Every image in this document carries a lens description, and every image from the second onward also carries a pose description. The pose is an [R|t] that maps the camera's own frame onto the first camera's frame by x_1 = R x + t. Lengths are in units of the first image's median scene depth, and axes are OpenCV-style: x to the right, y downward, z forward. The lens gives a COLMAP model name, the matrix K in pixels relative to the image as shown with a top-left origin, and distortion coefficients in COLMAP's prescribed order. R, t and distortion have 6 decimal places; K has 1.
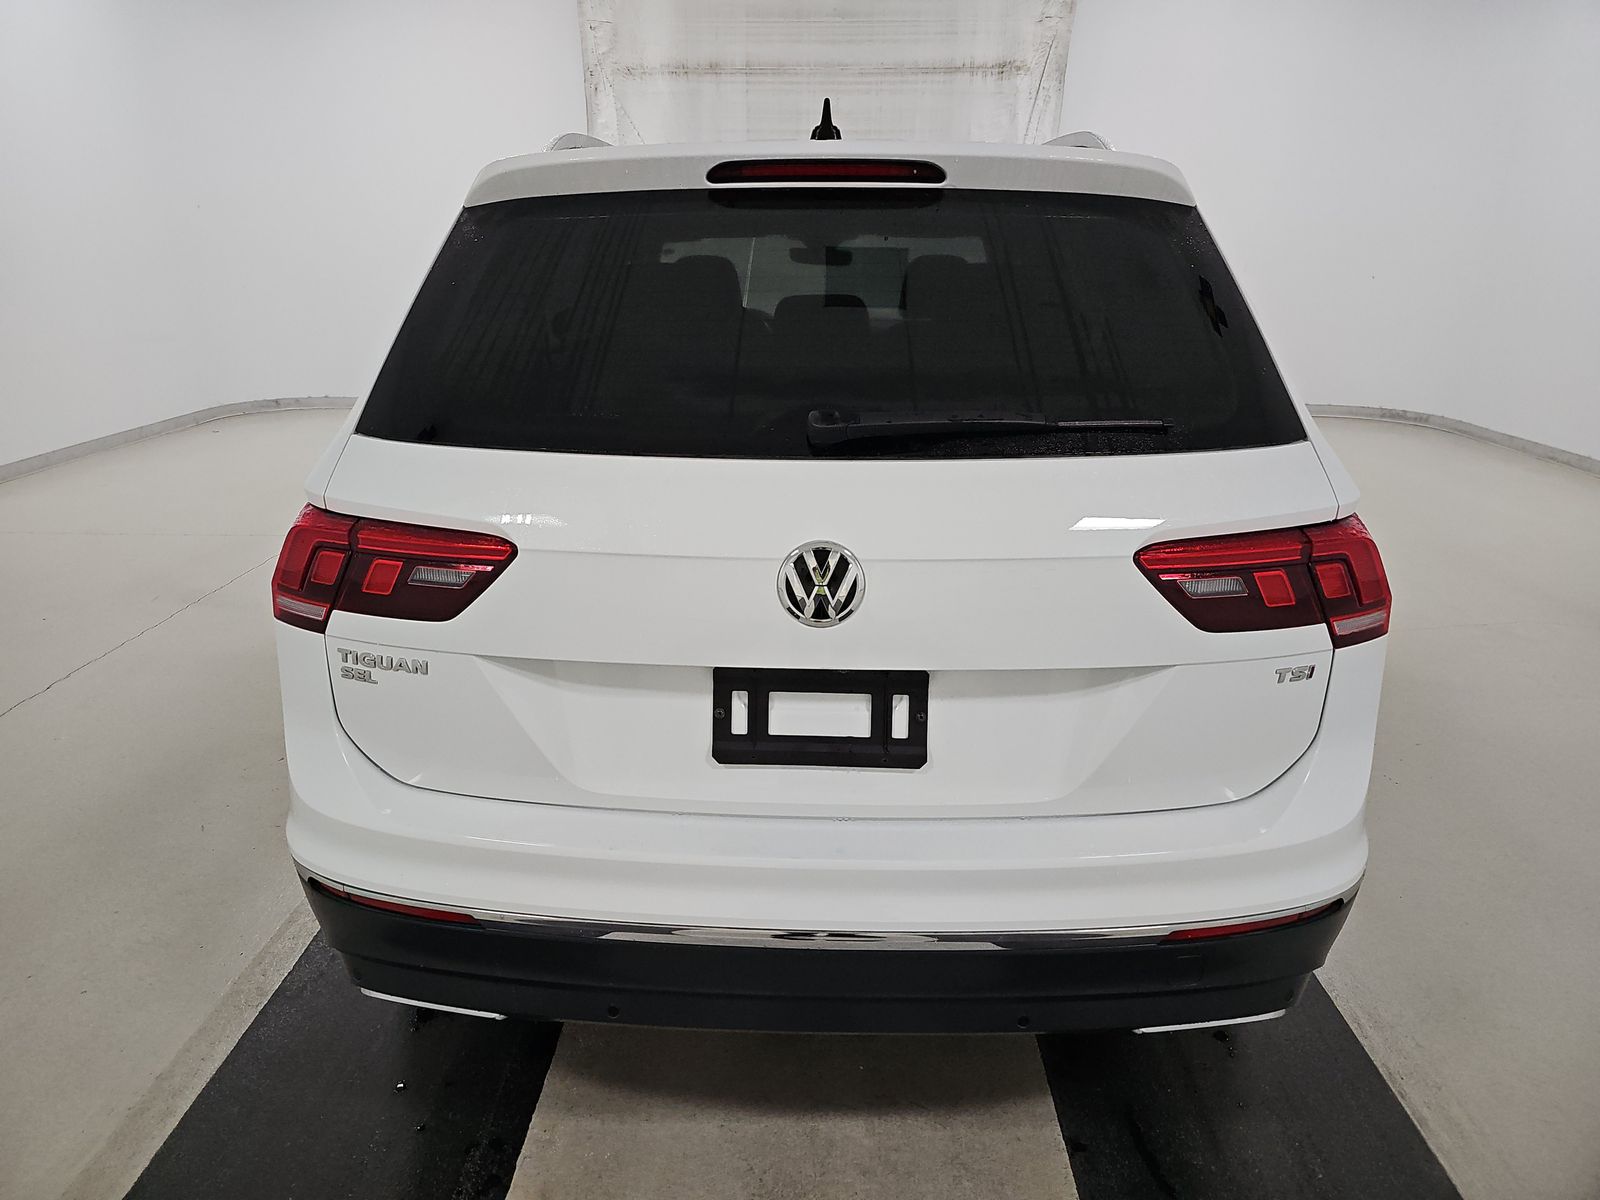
lens RADIAL K [[1036.0, 0, 781.6], [0, 1036.0, 581.4], [0, 0, 1]] dist [0.018413, -0.000525]
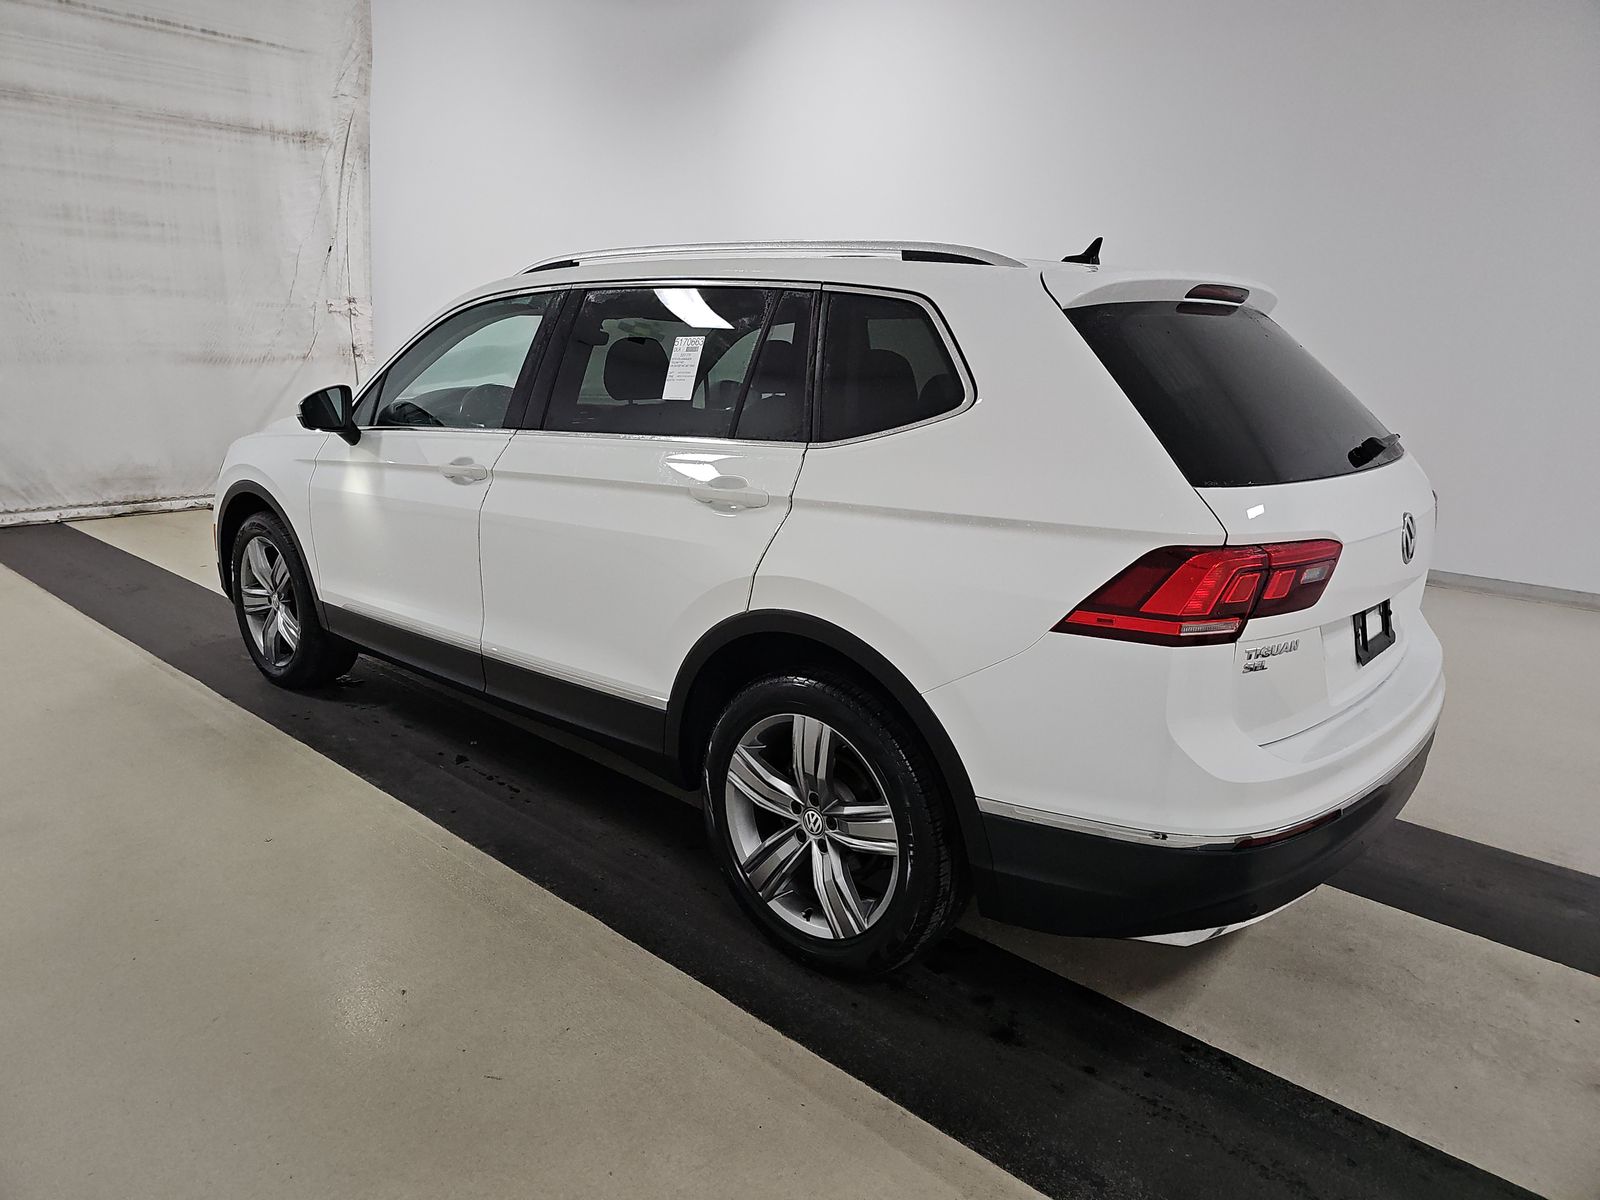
lens RADIAL K [[1034.0, 0, 786.8], [0, 1034.0, 596.3], [0, 0, 1]] dist [0.027016, -0.031057]
pose [[0.643588, -0.167363, 0.746850, -0.285161], [0.206513, 0.977580, 0.041108, -0.027938], [-0.736985, 0.127778, 0.663721, 0.091794]]
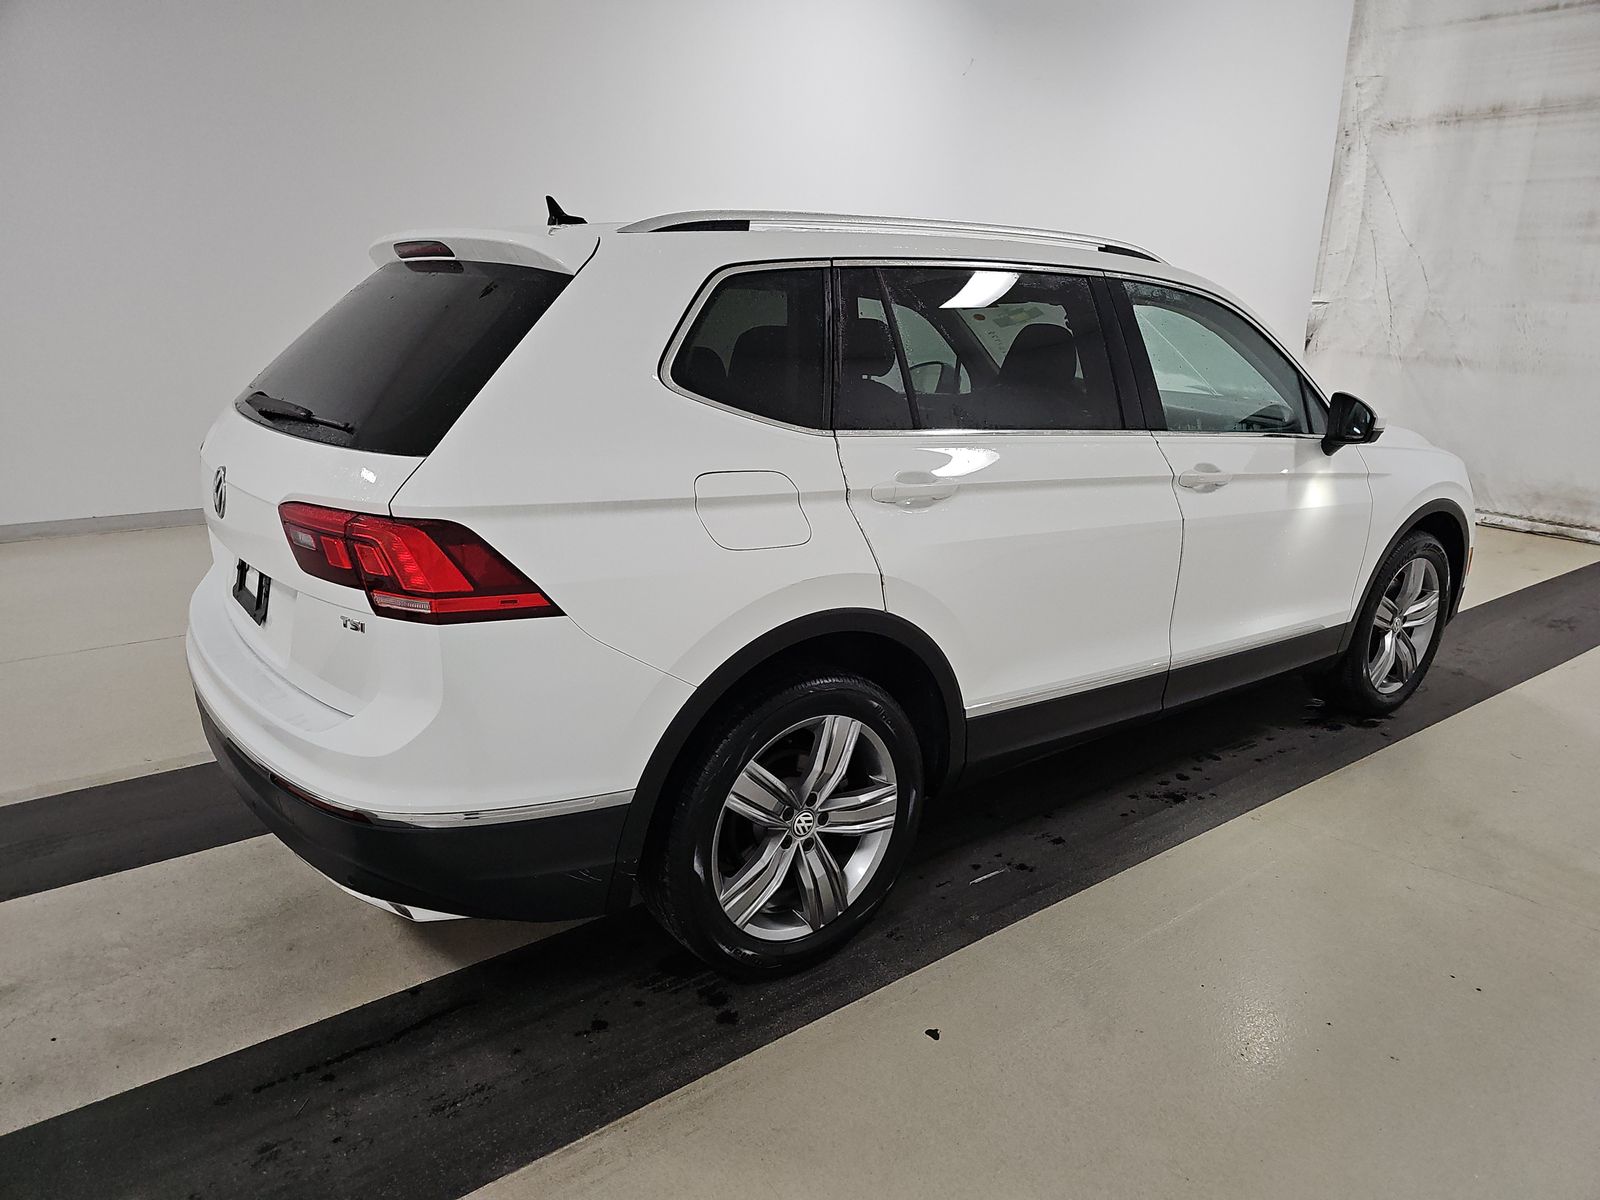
lens RADIAL K [[1040.3, 0, 800.0], [0, 1040.3, 600.0], [0, 0, 1]] dist [0.022260, -0.019456]
pose [[0.639440, 0.224224, -0.735418, 0.287250], [-0.256924, 0.963858, 0.070480, -0.028471], [0.724642, 0.143879, 0.673938, 0.080214]]
